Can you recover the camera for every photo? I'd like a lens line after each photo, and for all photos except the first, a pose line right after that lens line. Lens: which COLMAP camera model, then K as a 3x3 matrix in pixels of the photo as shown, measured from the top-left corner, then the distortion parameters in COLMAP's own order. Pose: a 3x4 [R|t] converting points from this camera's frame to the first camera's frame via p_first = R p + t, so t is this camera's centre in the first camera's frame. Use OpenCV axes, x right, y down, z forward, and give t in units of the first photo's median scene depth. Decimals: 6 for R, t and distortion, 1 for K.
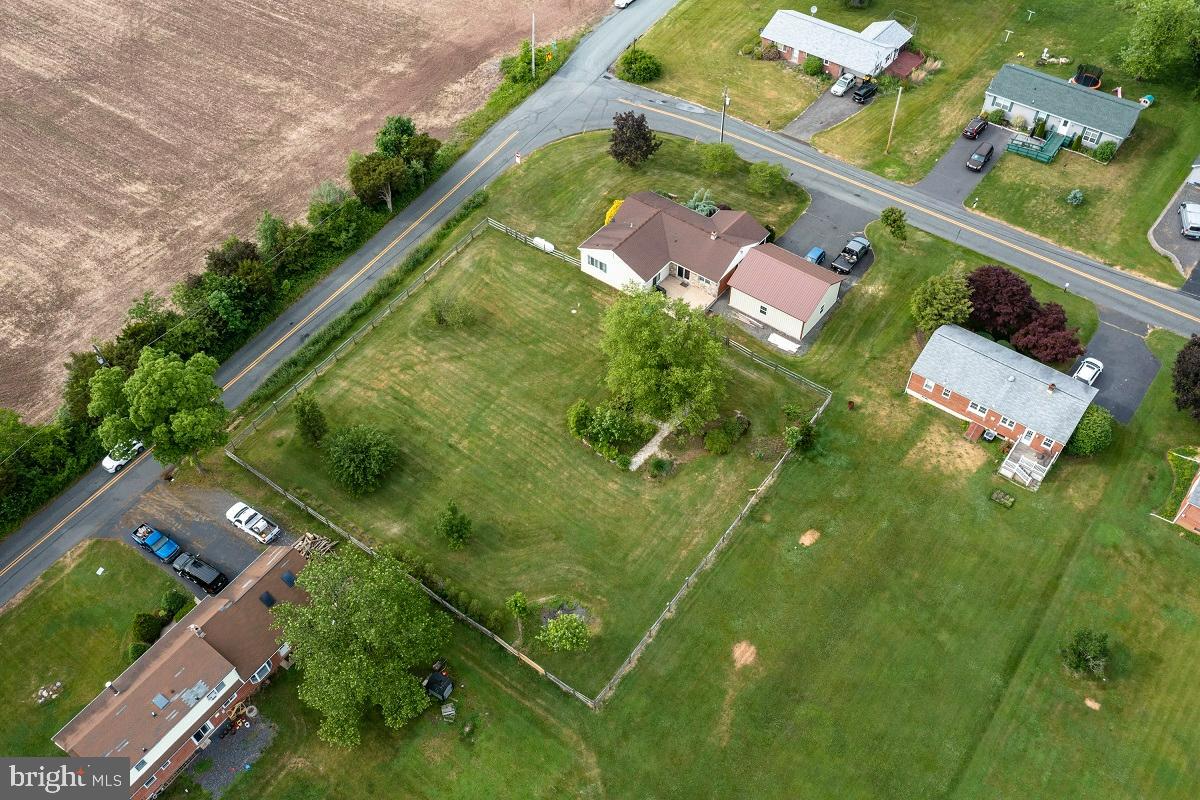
lens RADIAL K [[981.4, 0, 600.0], [0, 981.4, 400.0], [0, 0, 1]] dist [0.009203, 0.008648]
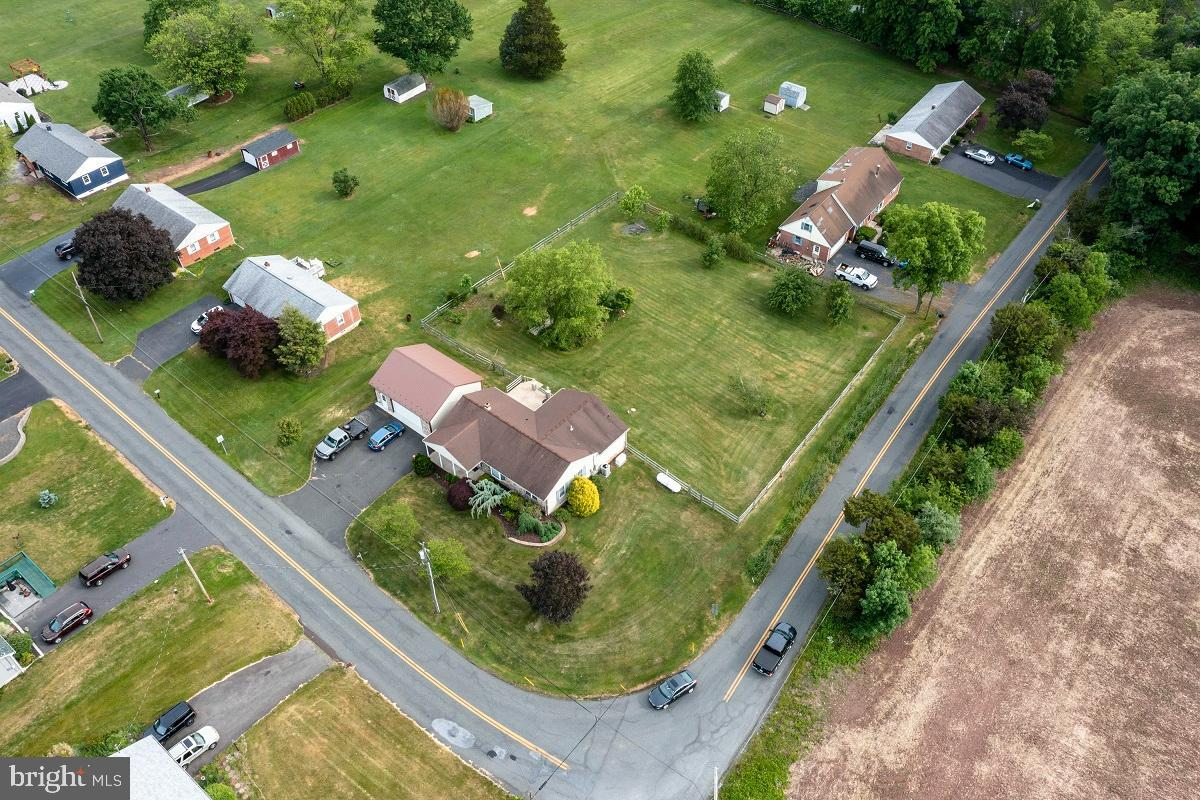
lens RADIAL K [[973.4, 0, 600.0], [0, 973.4, 400.0], [0, 0, 1]] dist [-0.000649, 0.001171]
pose [[-0.999498, -0.006967, 0.030898, -0.021298], [0.031269, -0.061523, 0.997616, -1.020506], [-0.005049, 0.998081, 0.061710, 0.855429]]
